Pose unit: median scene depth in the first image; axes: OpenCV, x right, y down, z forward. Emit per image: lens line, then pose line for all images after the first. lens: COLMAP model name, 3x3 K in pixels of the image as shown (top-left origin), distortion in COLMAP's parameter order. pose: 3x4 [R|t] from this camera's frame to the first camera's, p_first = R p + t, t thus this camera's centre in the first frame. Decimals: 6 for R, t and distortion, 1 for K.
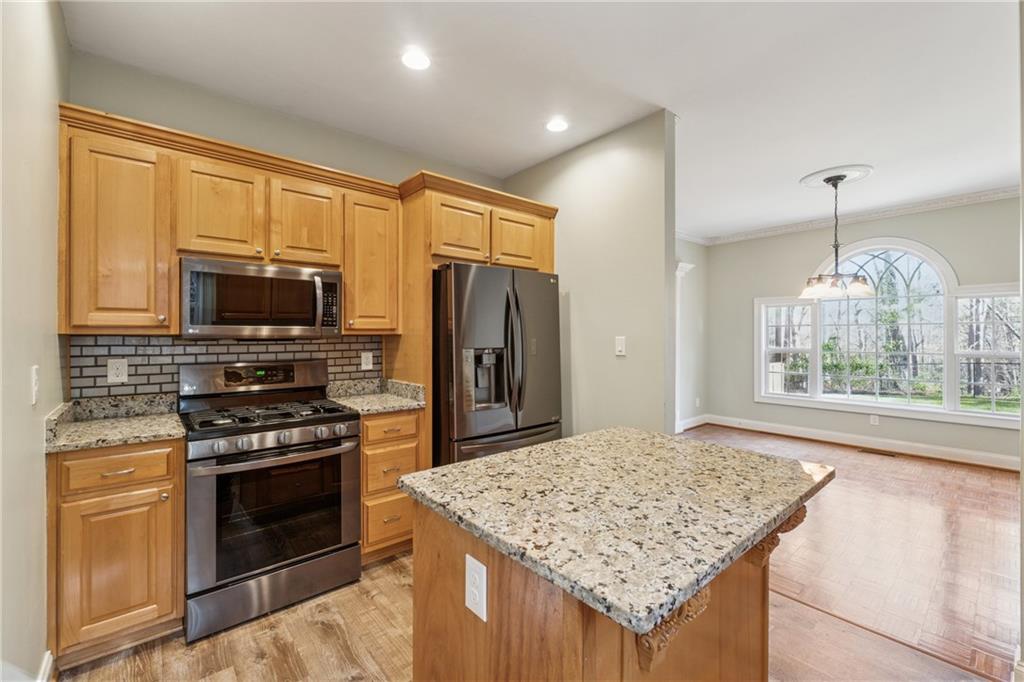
lens RADIAL K [[426.1, 0, 516.6], [0, 426.1, 335.5], [0, 0, 1]] dist [-0.010194, -0.000366]
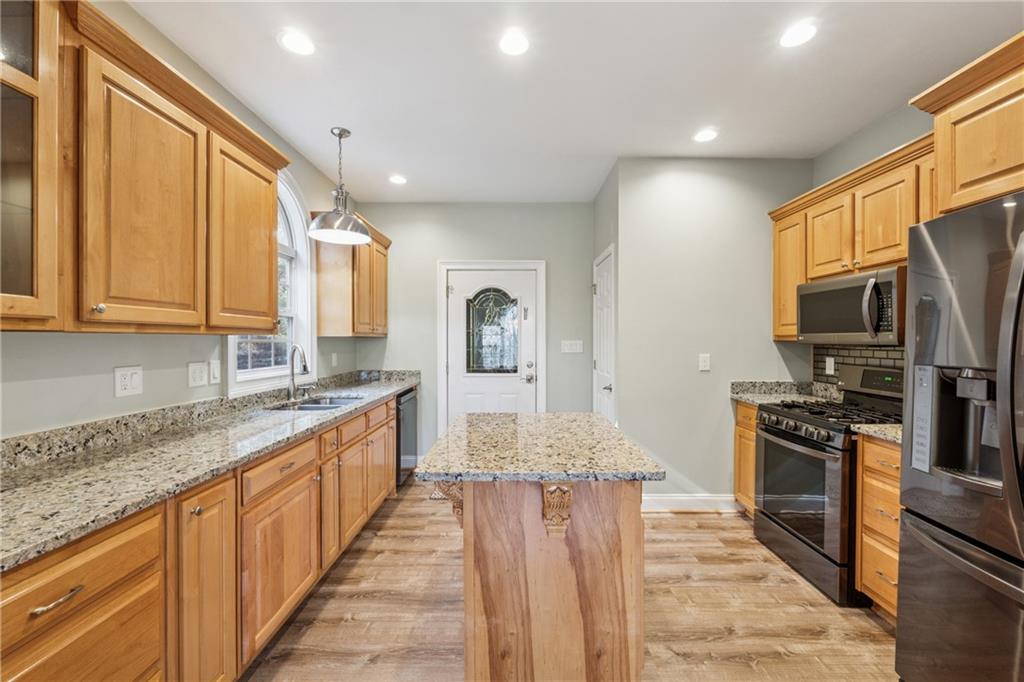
lens RADIAL K [[426.1, 0, 516.2], [0, 426.1, 343.4], [0, 0, 1]] dist [-0.010194, -0.000366]
pose [[-0.654999, -0.004257, -0.755618, 0.806281], [-0.017225, 0.999808, 0.009298, 0.011822], [0.755434, 0.019106, -0.654947, 1.092047]]
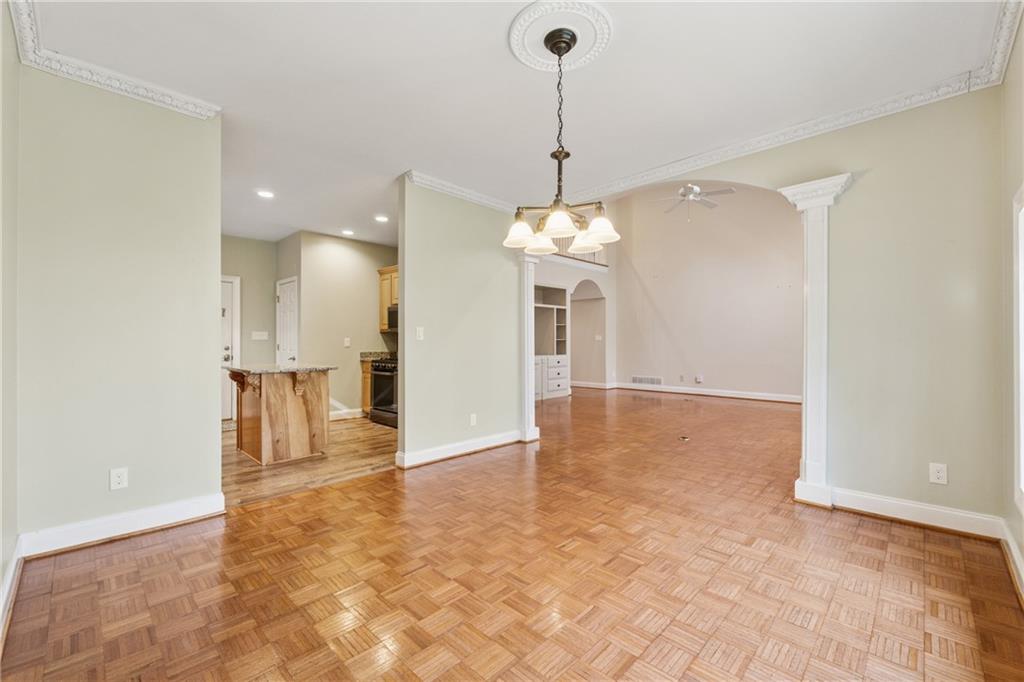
lens RADIAL K [[426.1, 0, 514.1], [0, 426.1, 342.0], [0, 0, 1]] dist [-0.010194, -0.000366]
pose [[0.085592, -0.008315, -0.996296, 2.296609], [-0.013023, 0.999870, -0.009464, 0.091570], [0.996245, 0.013785, 0.085472, 1.520785]]
